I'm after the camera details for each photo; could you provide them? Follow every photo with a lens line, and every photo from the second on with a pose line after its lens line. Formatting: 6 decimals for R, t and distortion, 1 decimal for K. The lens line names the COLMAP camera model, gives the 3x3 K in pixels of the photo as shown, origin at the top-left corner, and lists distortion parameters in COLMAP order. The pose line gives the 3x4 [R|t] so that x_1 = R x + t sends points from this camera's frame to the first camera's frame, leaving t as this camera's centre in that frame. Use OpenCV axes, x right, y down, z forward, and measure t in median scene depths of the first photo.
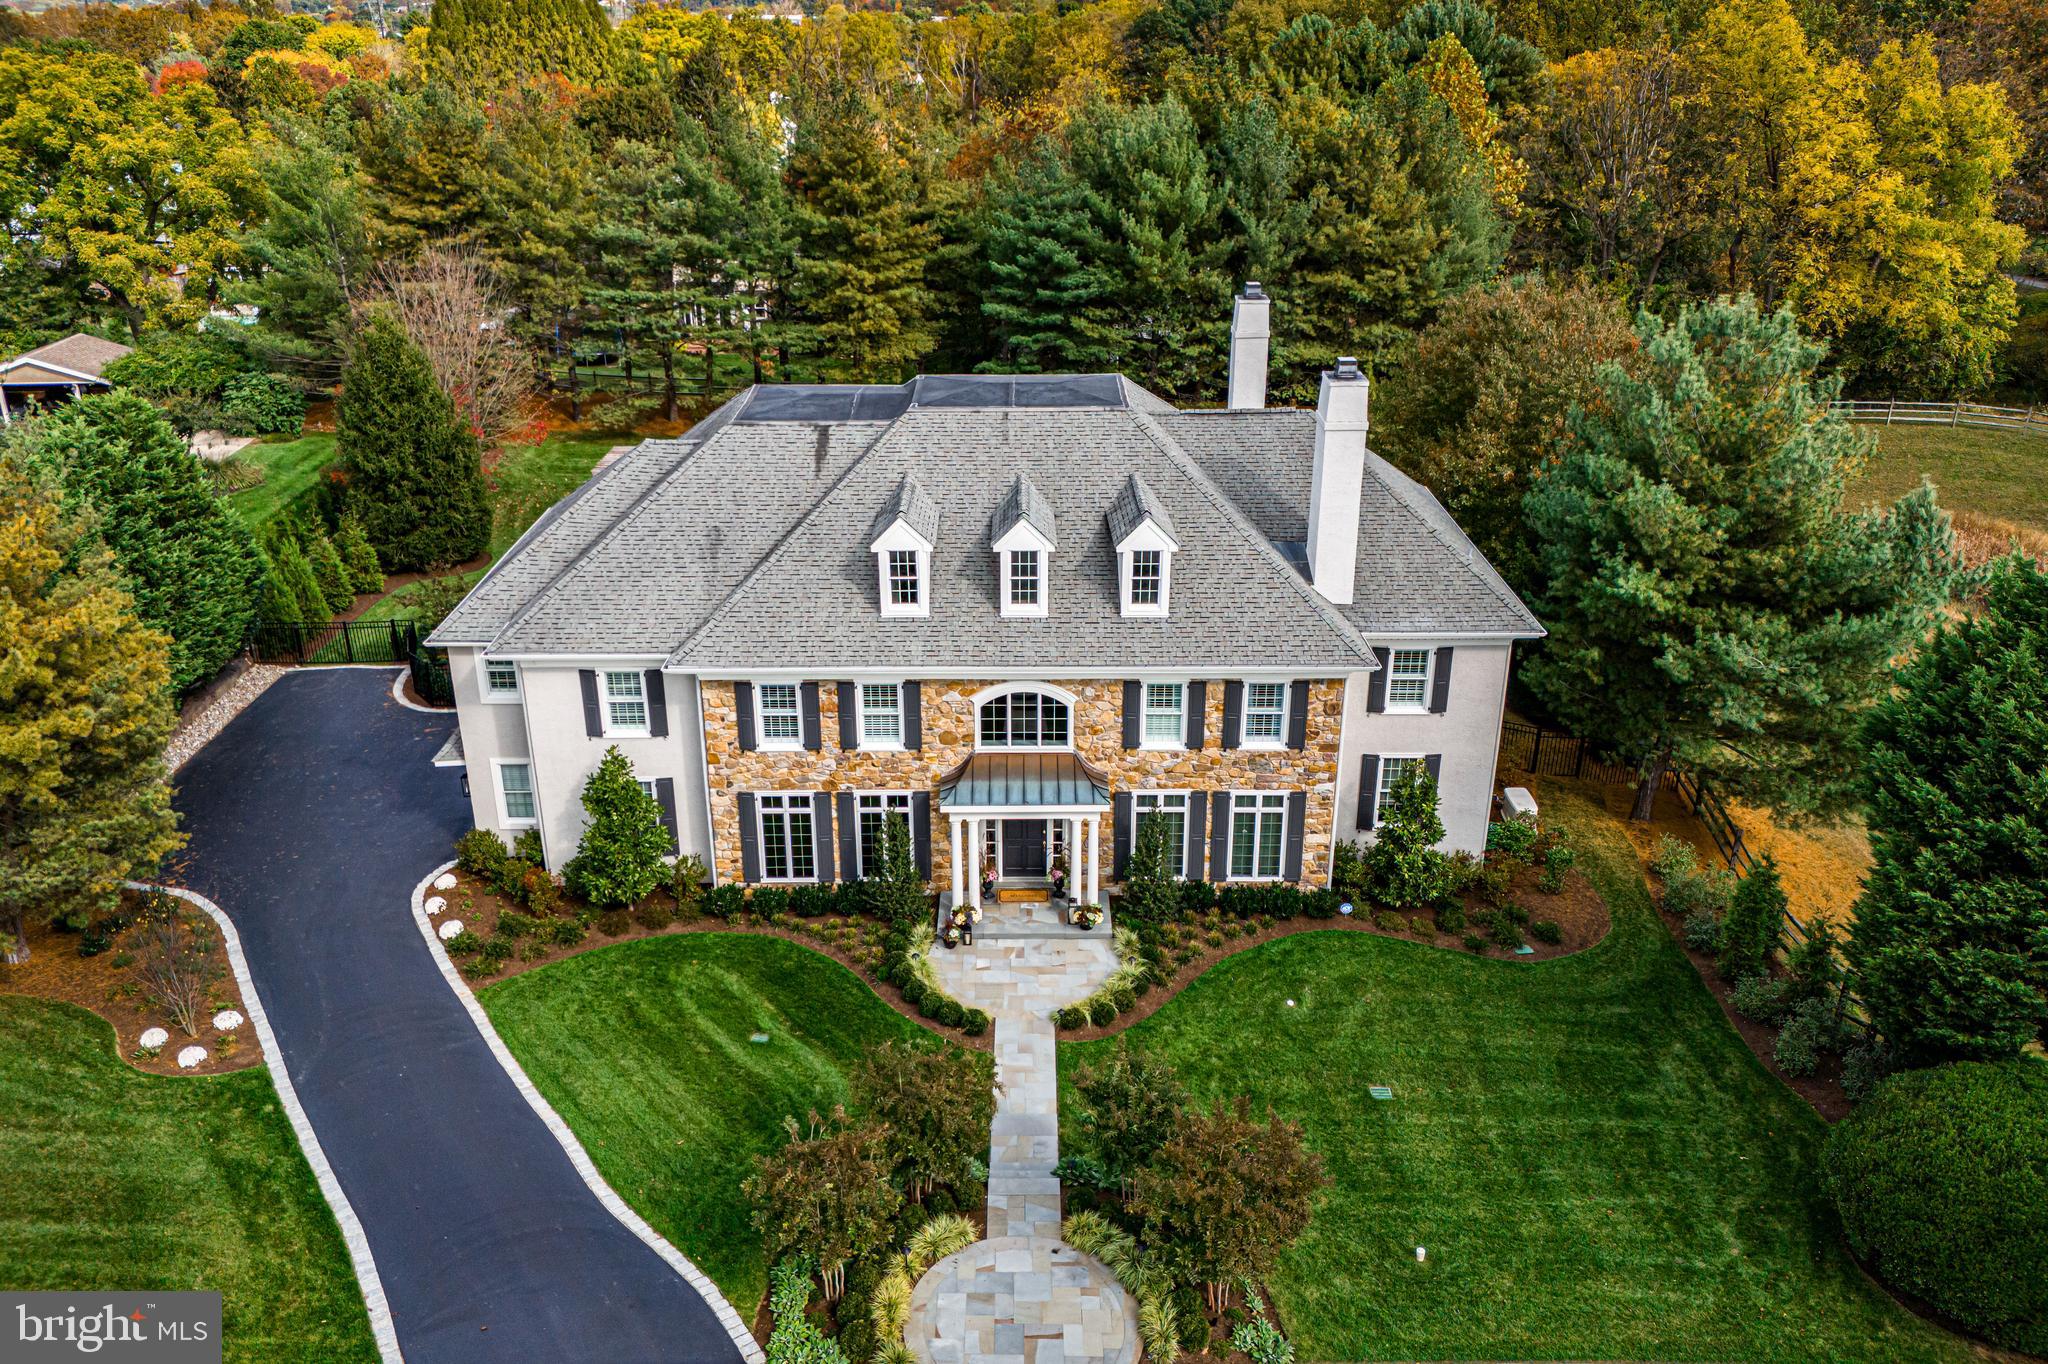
lens RADIAL K [[1508.2, 0, 1024.0], [0, 1508.2, 682.0], [0, 0, 1]] dist [0.089199, -0.086339]
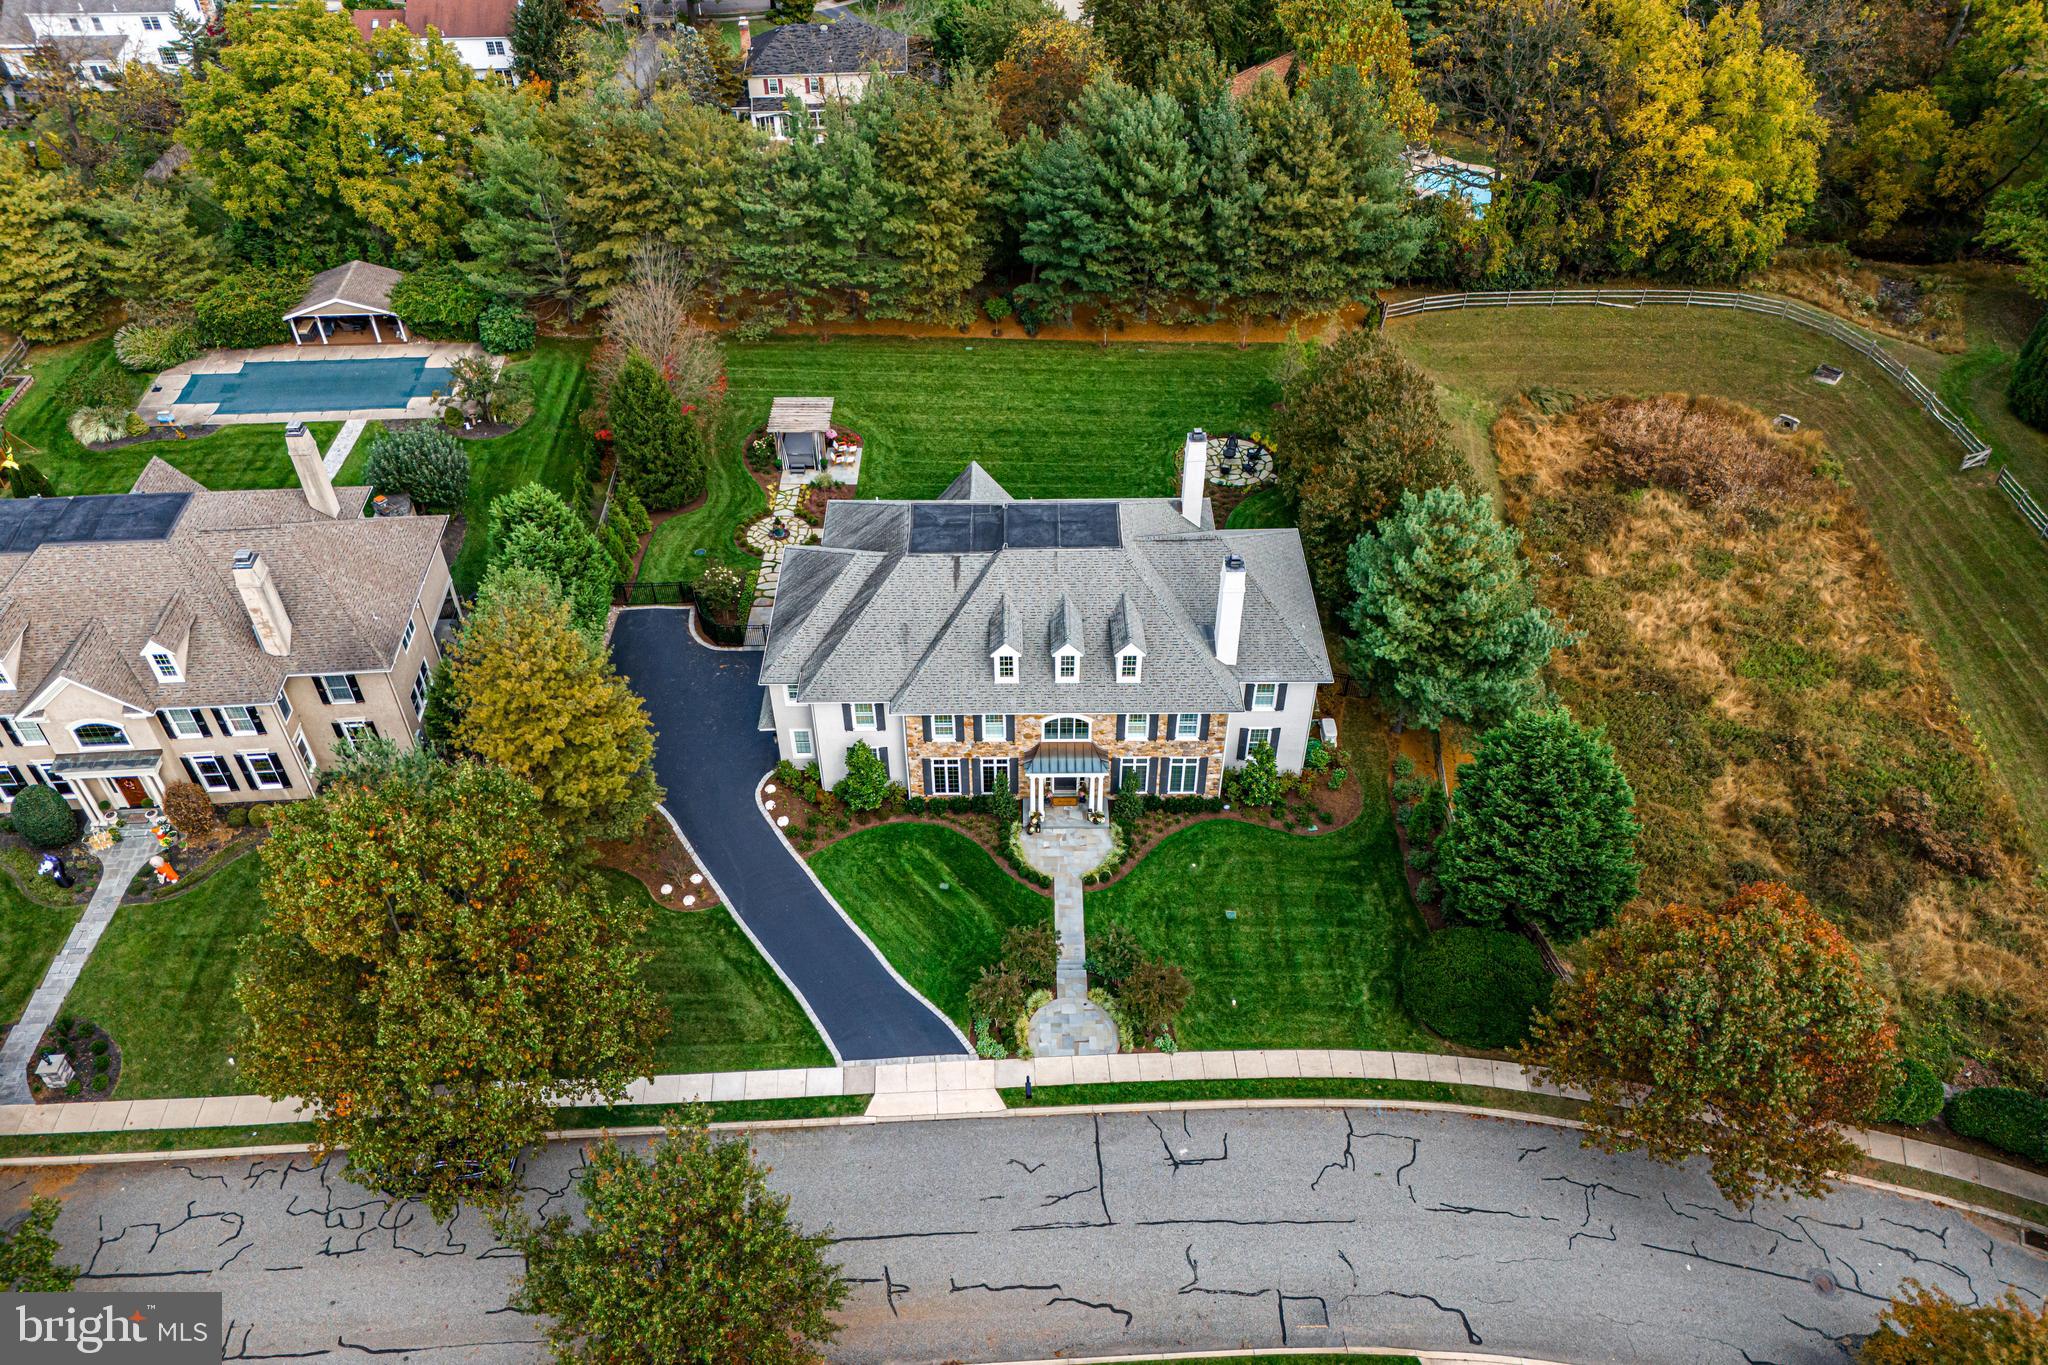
lens RADIAL K [[1431.8, 0, 1024.0], [0, 1431.8, 682.5], [0, 0, 1]] dist [0.168912, -0.255683]
pose [[0.999988, -0.004832, 0.000561, -0.056223], [0.004387, 0.945590, 0.325332, -0.638280], [-0.002102, -0.325326, 0.945600, -0.754876]]
